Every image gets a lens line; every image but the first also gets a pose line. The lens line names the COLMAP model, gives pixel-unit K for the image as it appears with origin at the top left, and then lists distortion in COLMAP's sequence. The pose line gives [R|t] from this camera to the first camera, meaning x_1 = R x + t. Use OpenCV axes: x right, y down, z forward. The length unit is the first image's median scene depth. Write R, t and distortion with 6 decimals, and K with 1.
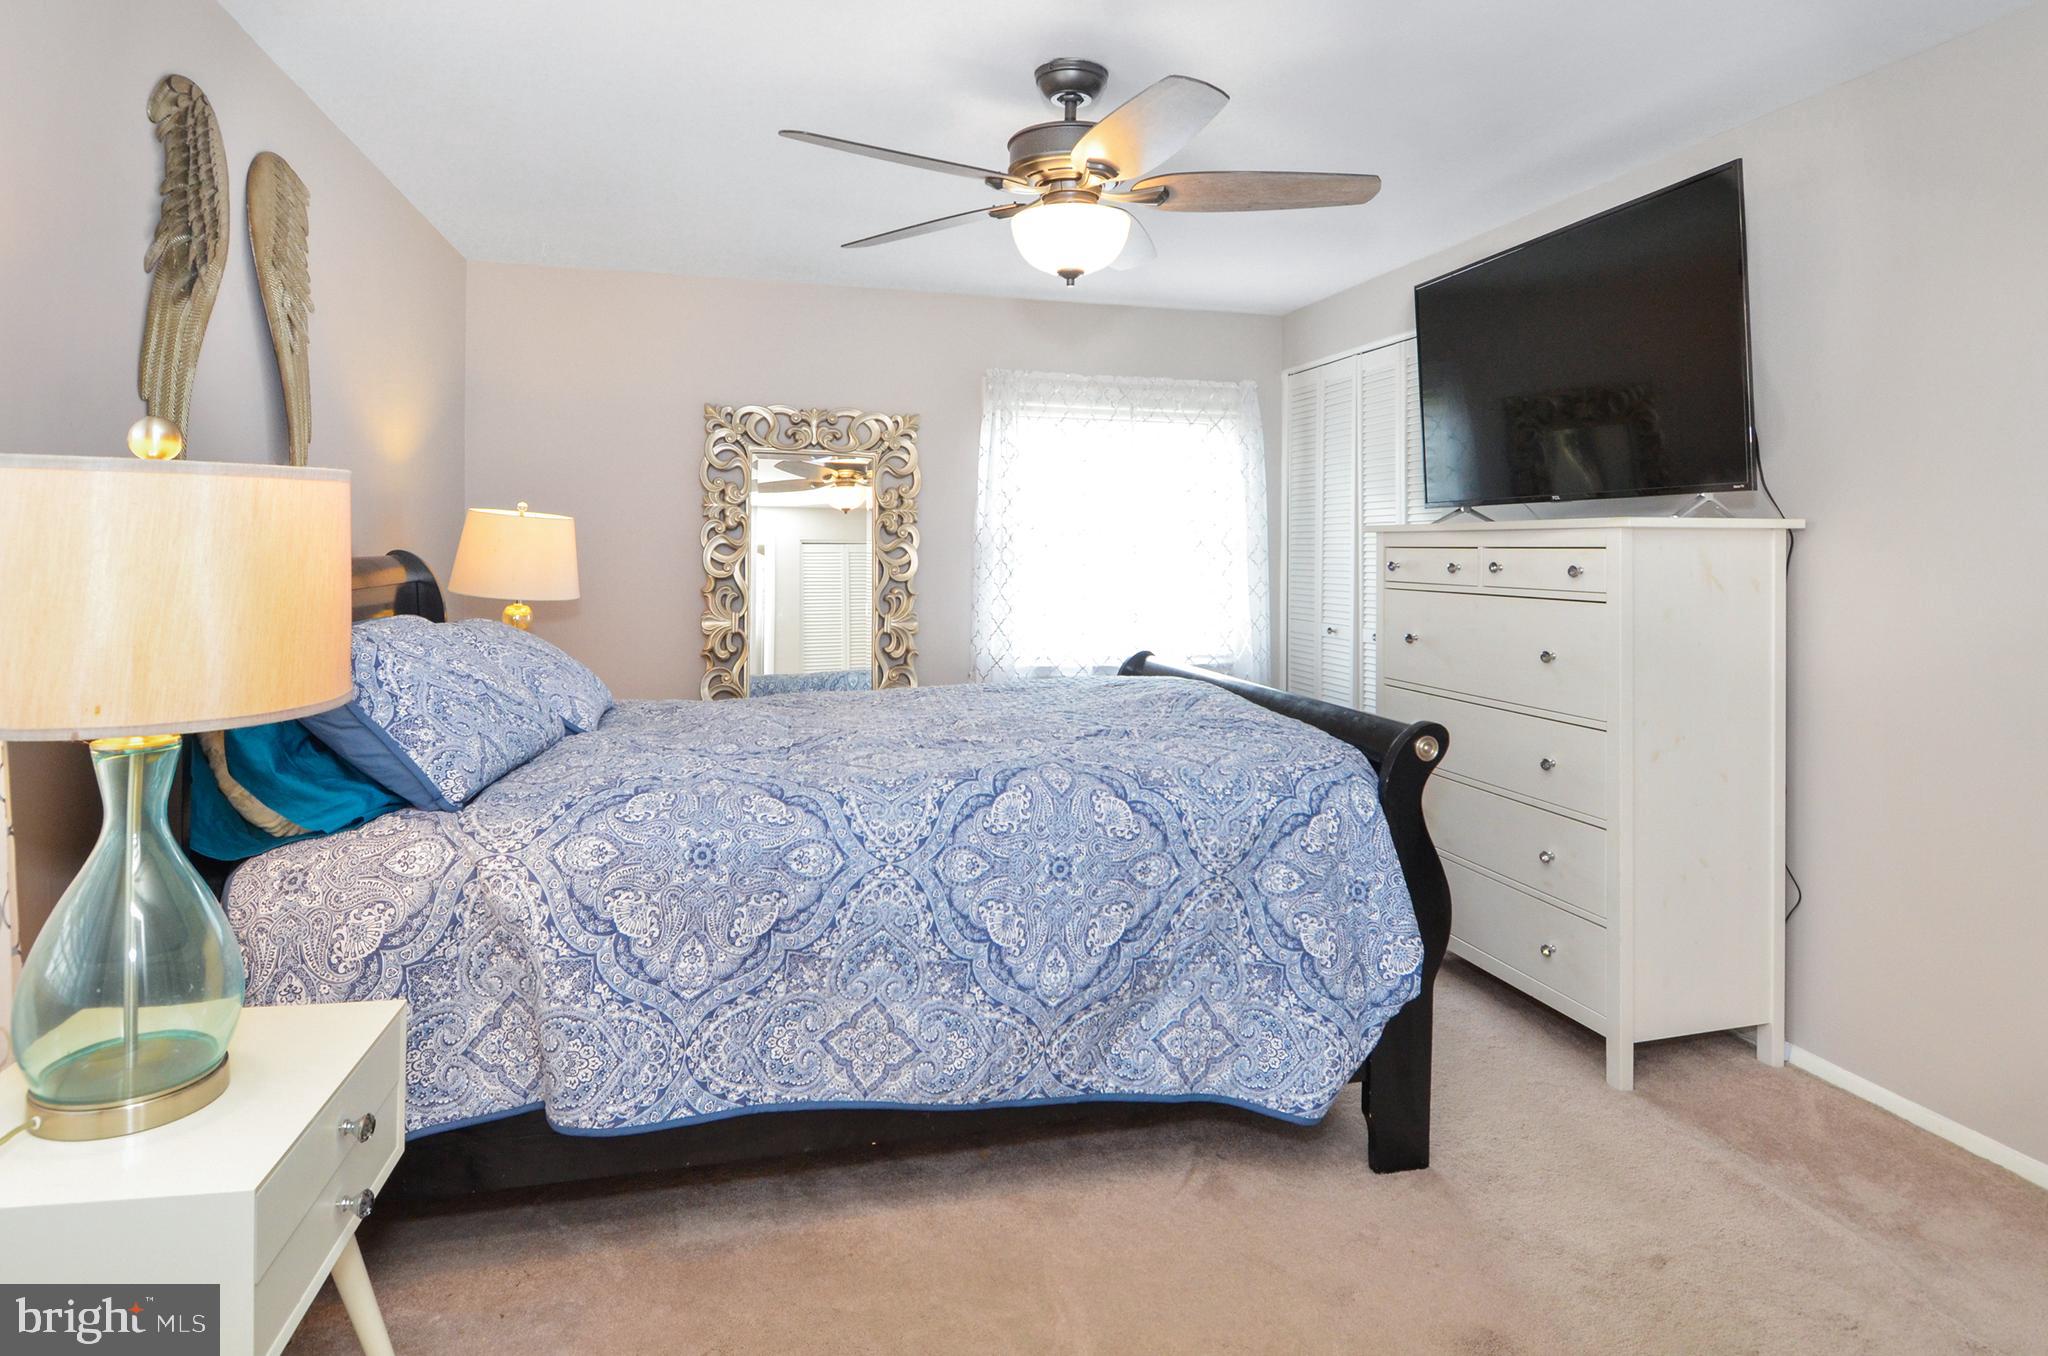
lens RADIAL K [[1135.9, 0, 1024.4], [0, 1135.9, 535.8], [0, 0, 1]] dist [0.011325, -0.022046]
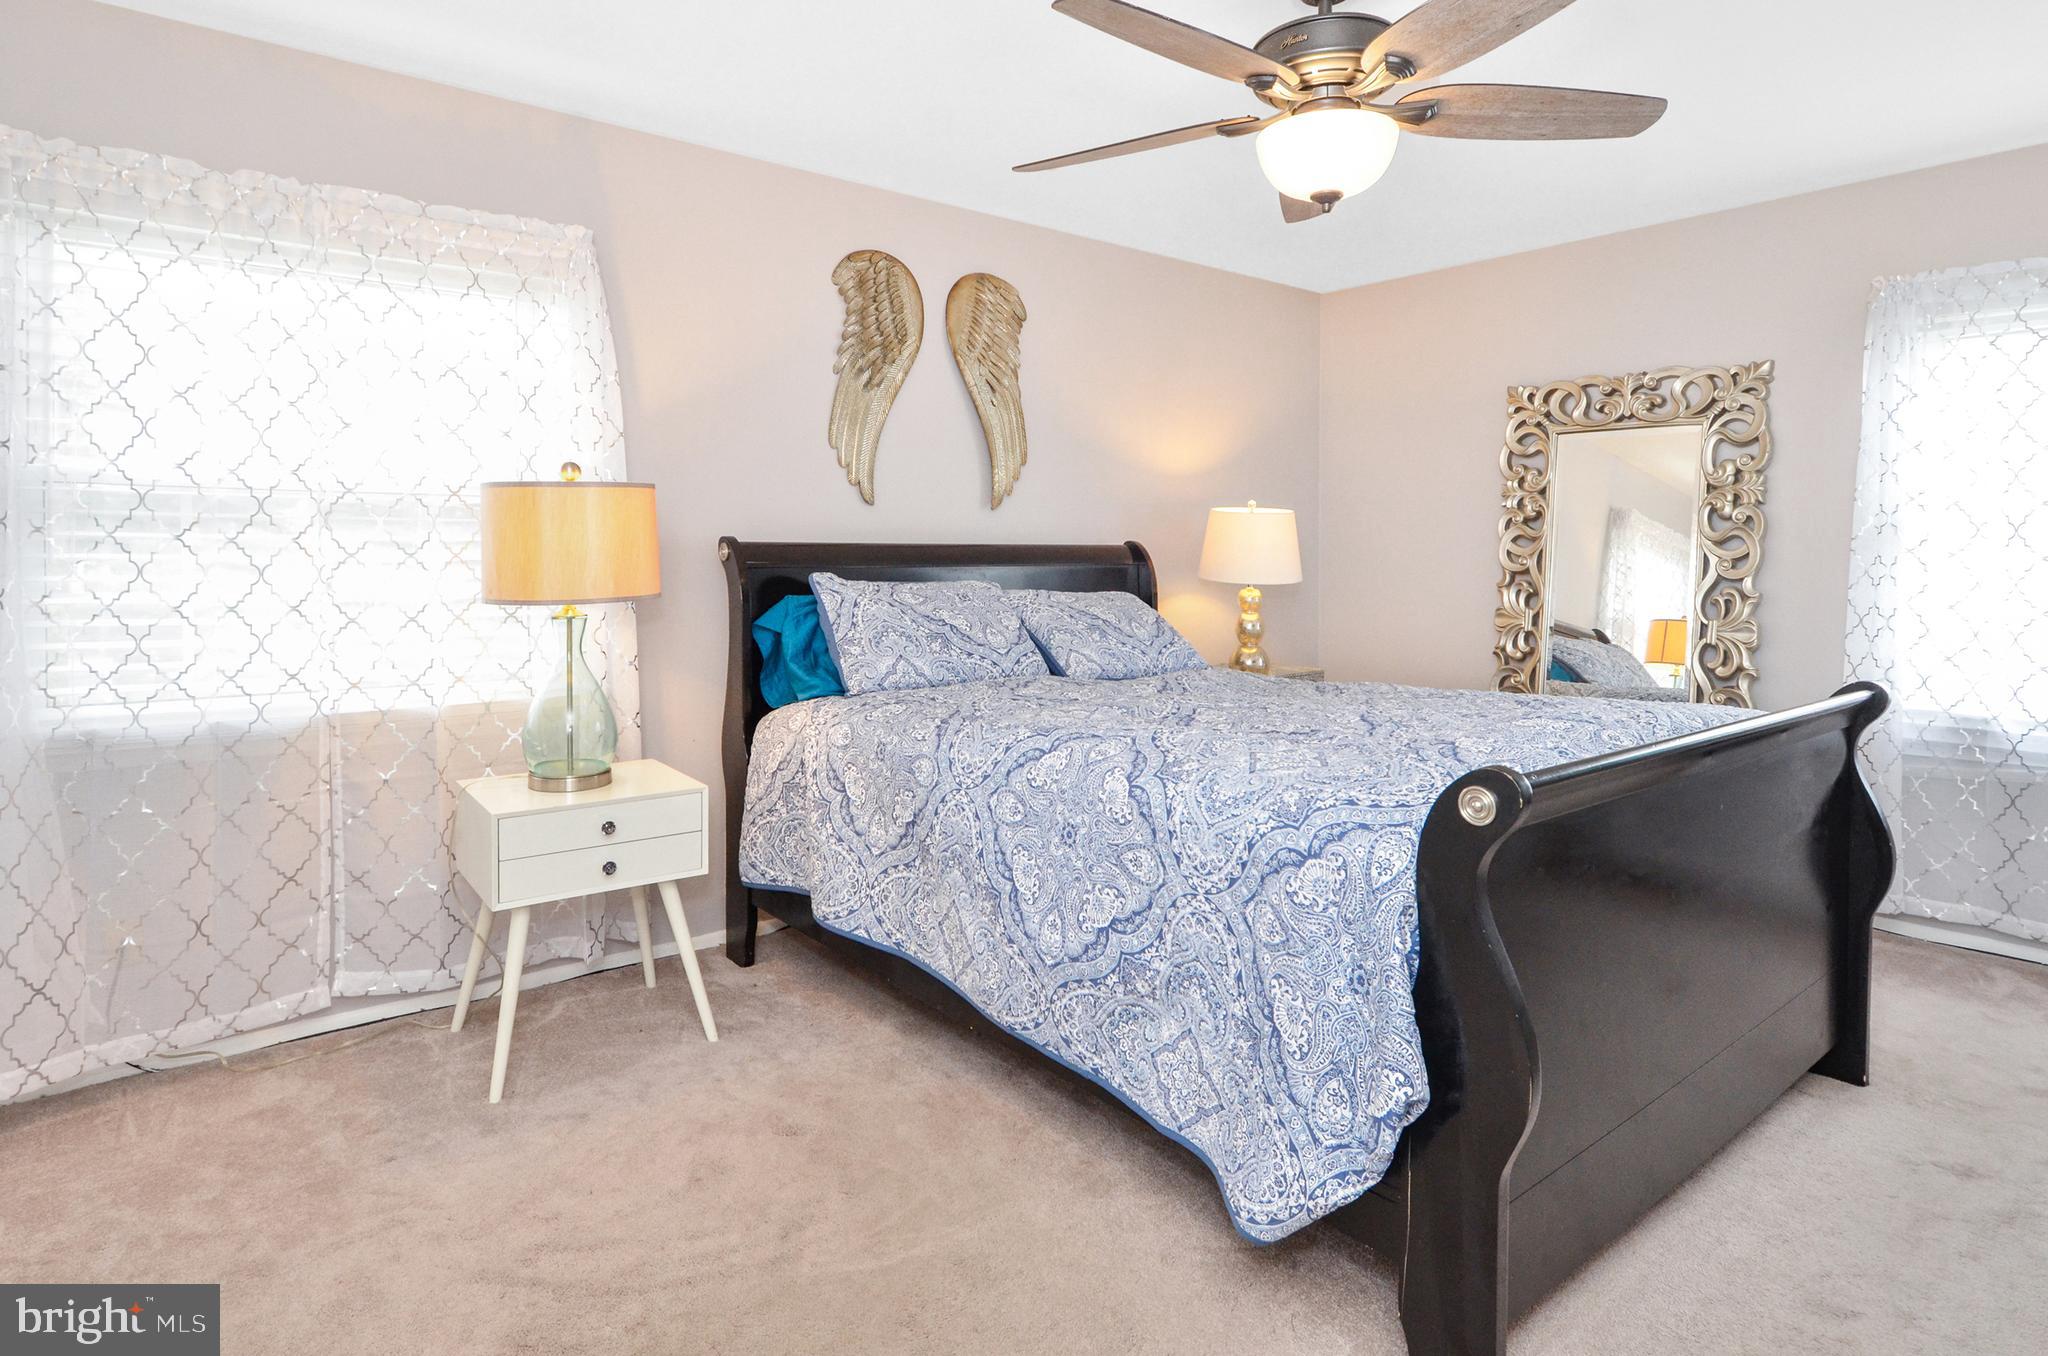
lens RADIAL K [[1120.5, 0, 1021.1], [0, 1120.5, 569.6], [0, 0, 1]] dist [0.003167, -0.030594]
pose [[0.405941, 0.004600, -0.913888, 0.864954], [0.008454, 0.999926, 0.008788, 0.049923], [0.913860, -0.011293, 0.405872, 0.539998]]
